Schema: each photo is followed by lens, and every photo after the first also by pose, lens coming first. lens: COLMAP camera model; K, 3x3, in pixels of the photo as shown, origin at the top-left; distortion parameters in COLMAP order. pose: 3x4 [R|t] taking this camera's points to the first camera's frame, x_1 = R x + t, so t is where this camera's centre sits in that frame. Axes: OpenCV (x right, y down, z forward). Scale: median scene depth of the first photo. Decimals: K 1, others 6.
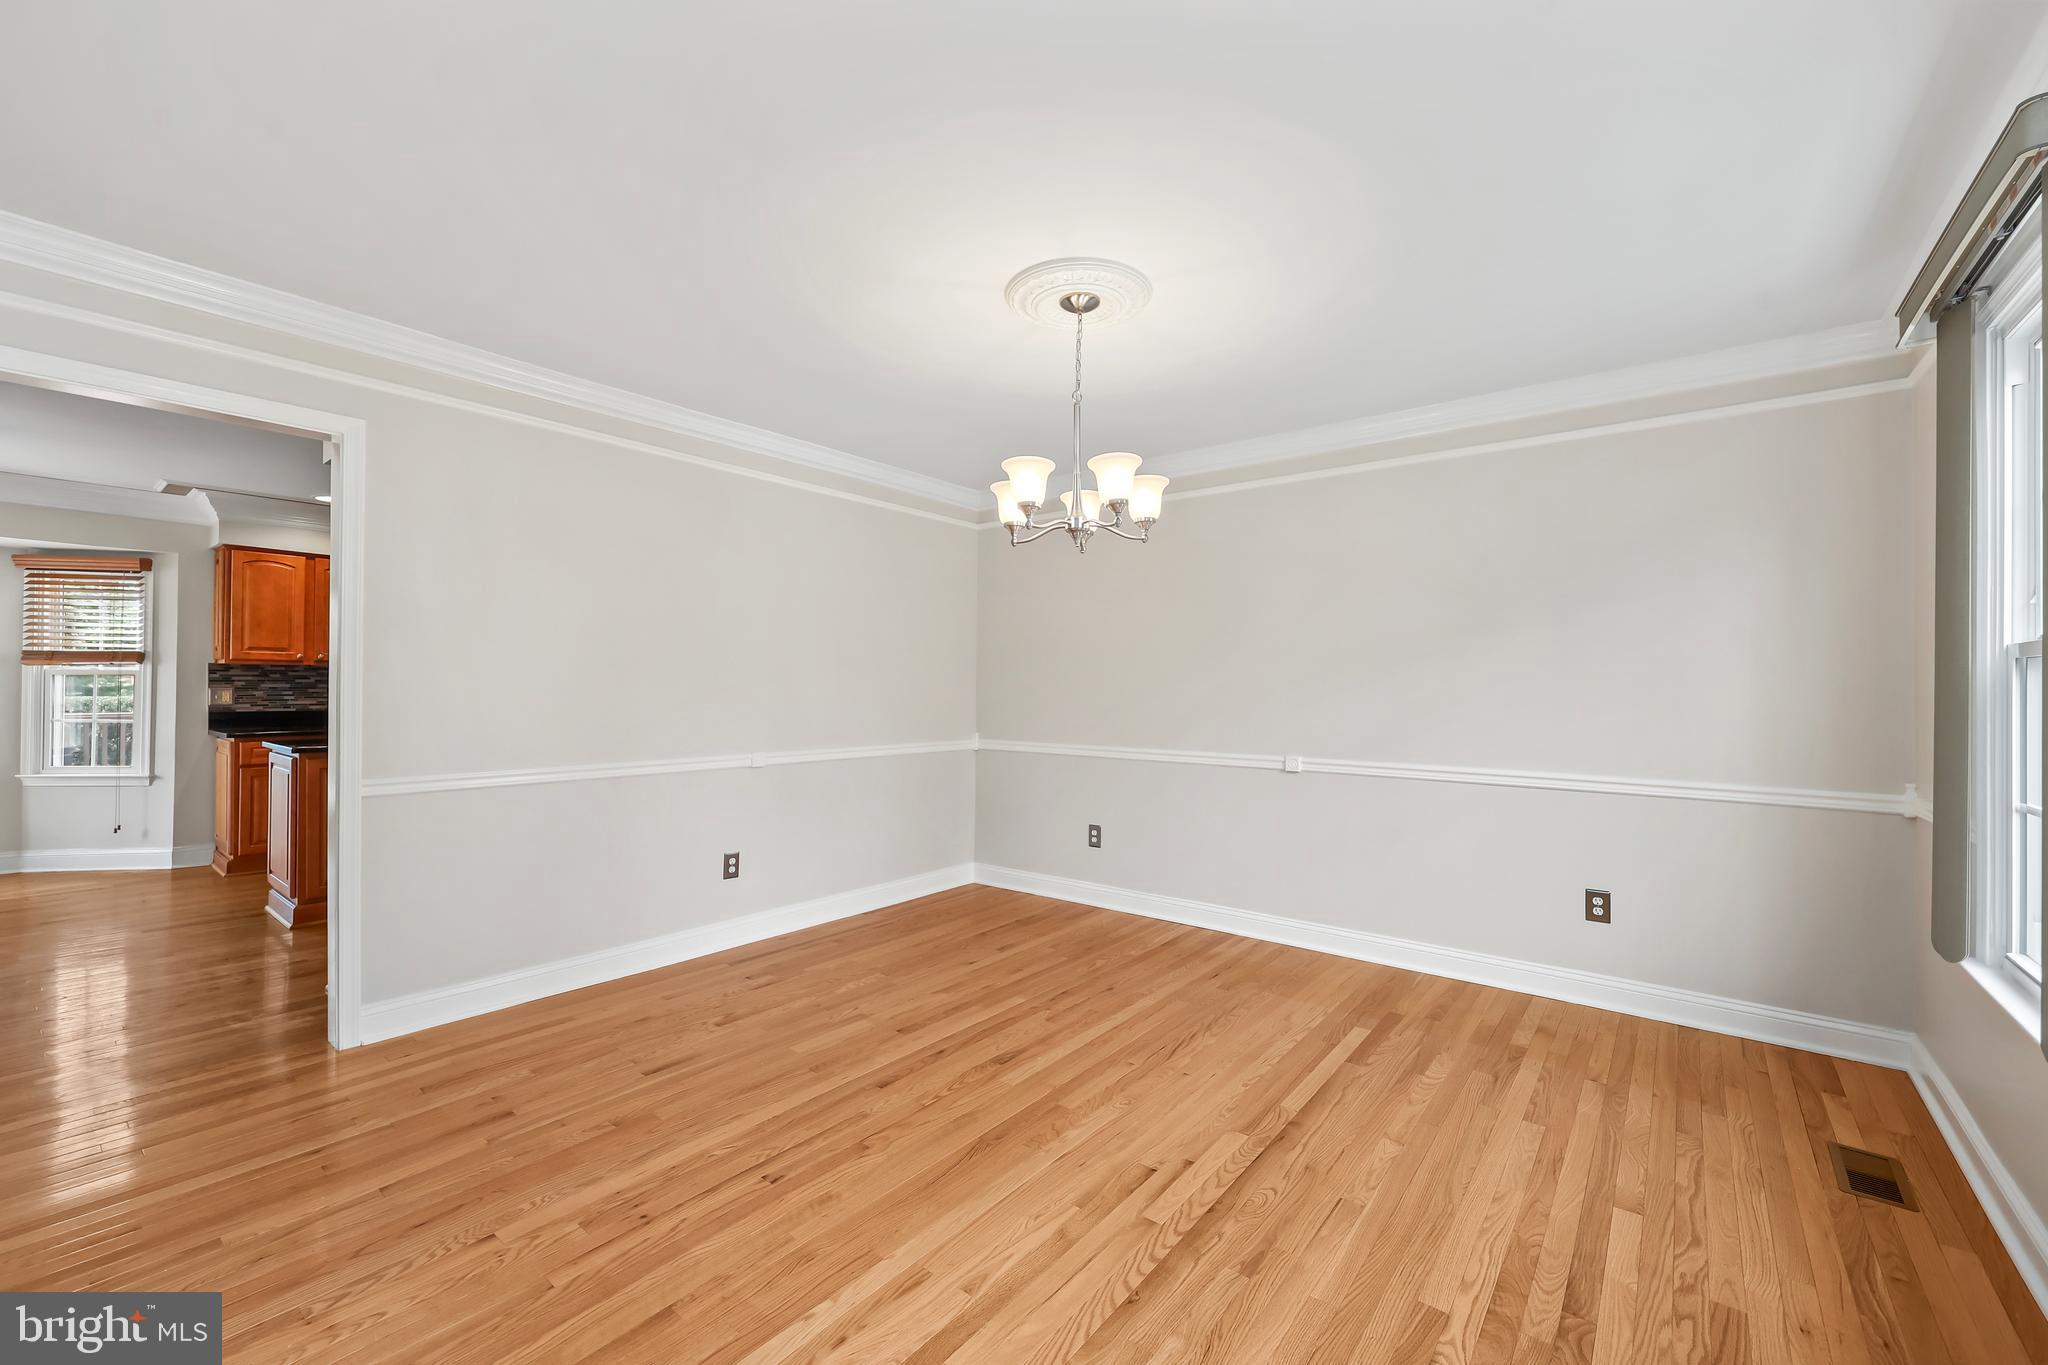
lens RADIAL K [[836.6, 0, 1064.3], [0, 836.6, 684.0], [0, 0, 1]] dist [0.001236, 0.000112]
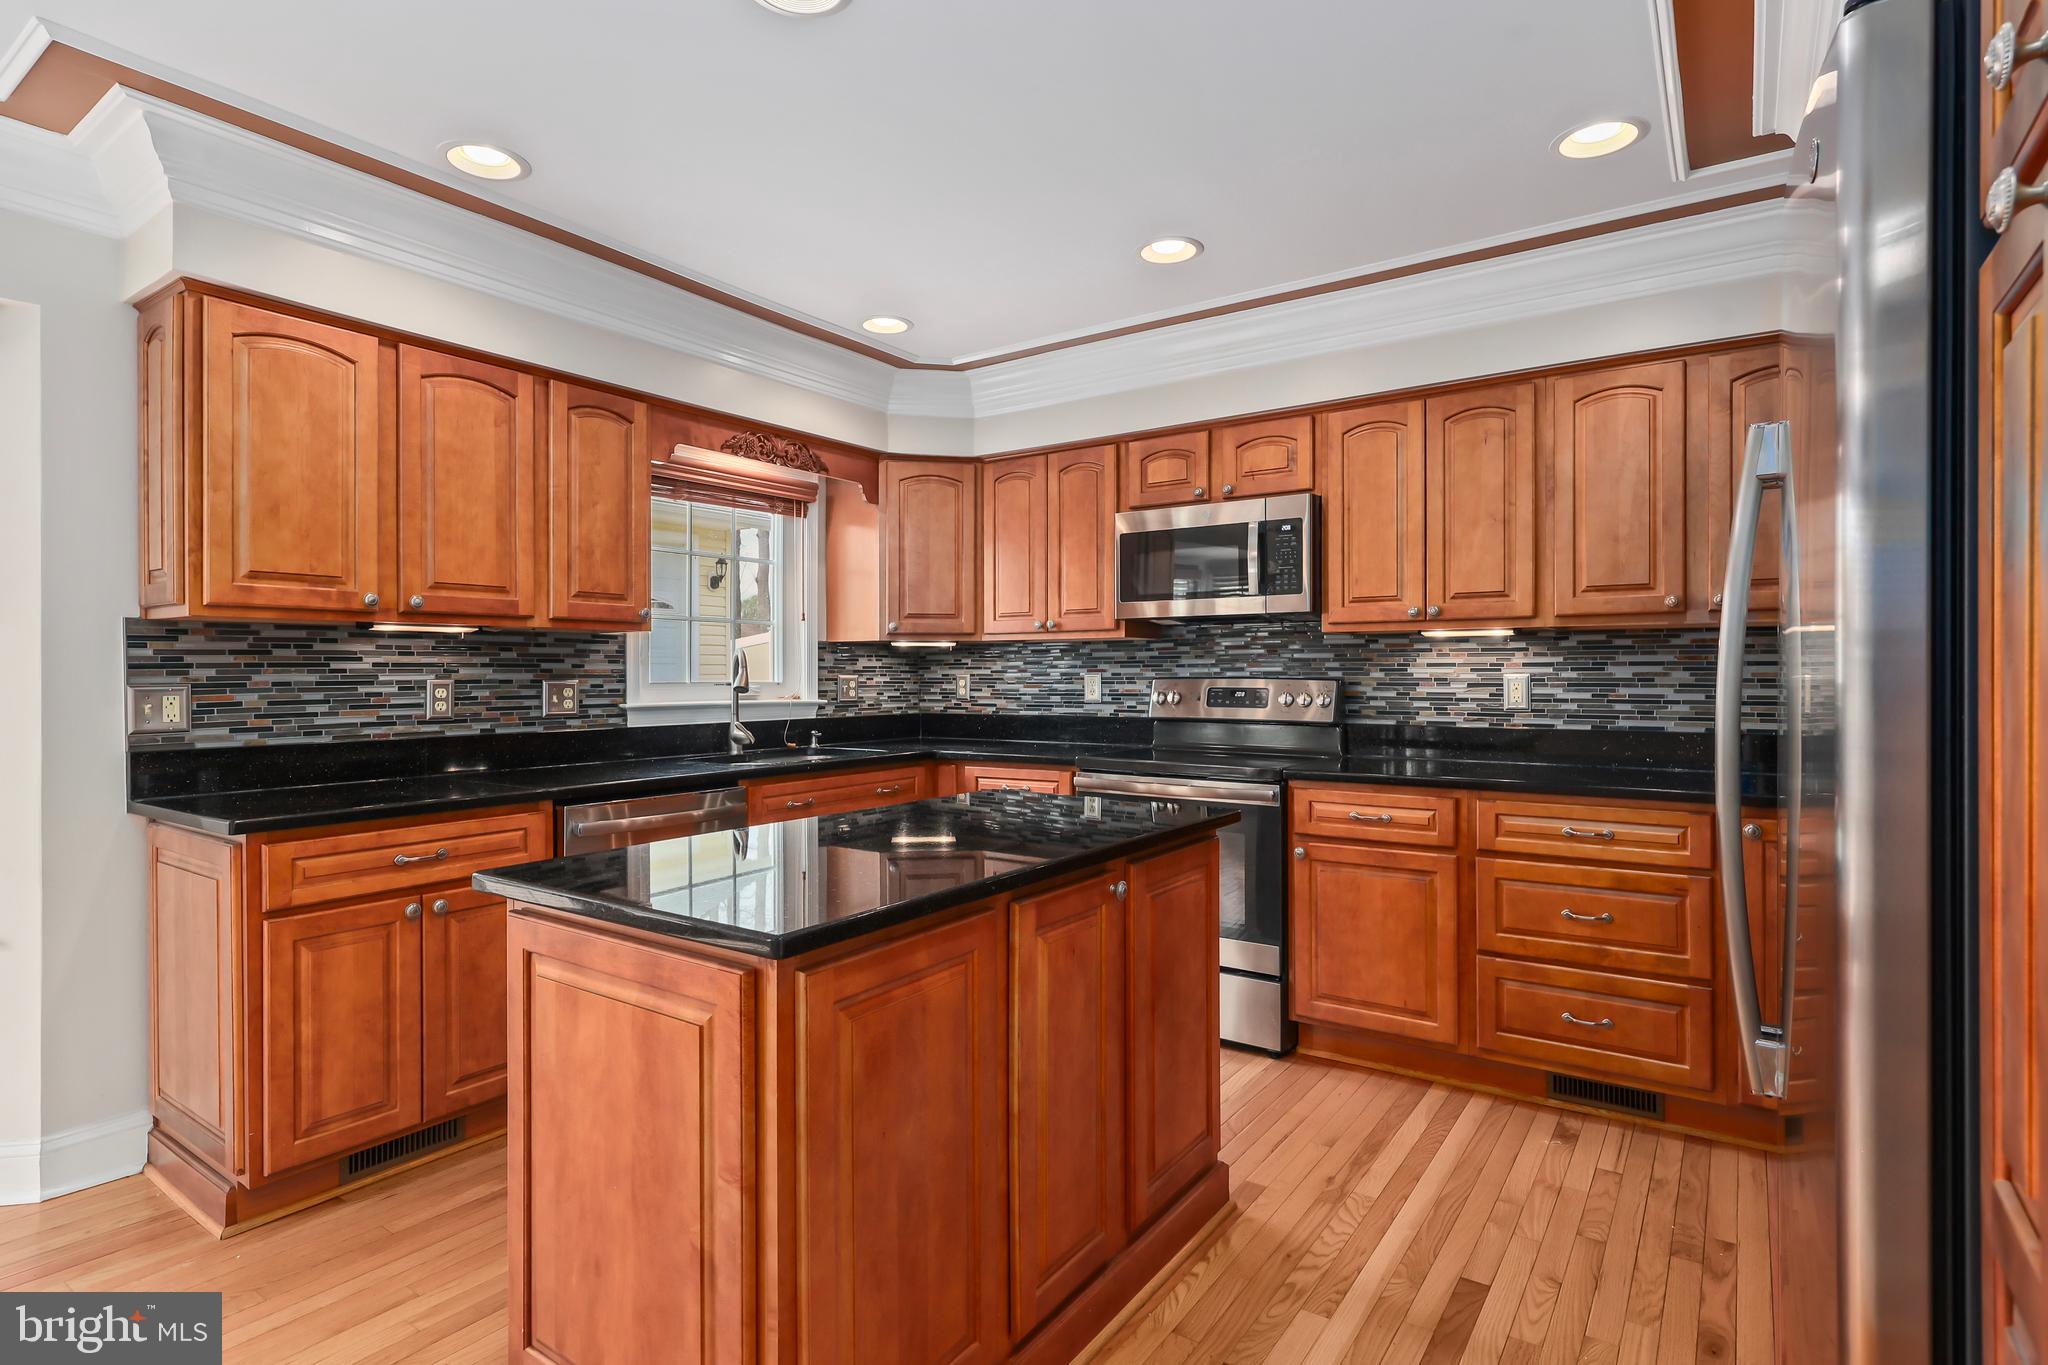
lens RADIAL K [[1034.2, 0, 1024.2], [0, 1034.2, 676.2], [0, 0, 1]] dist [0.004004, 0.000548]
pose [[0.999082, -0.010595, 0.041507, -0.655920], [0.010525, 0.999943, 0.001916, 0.003748], [-0.041525, -0.001477, 0.999136, 0.537323]]
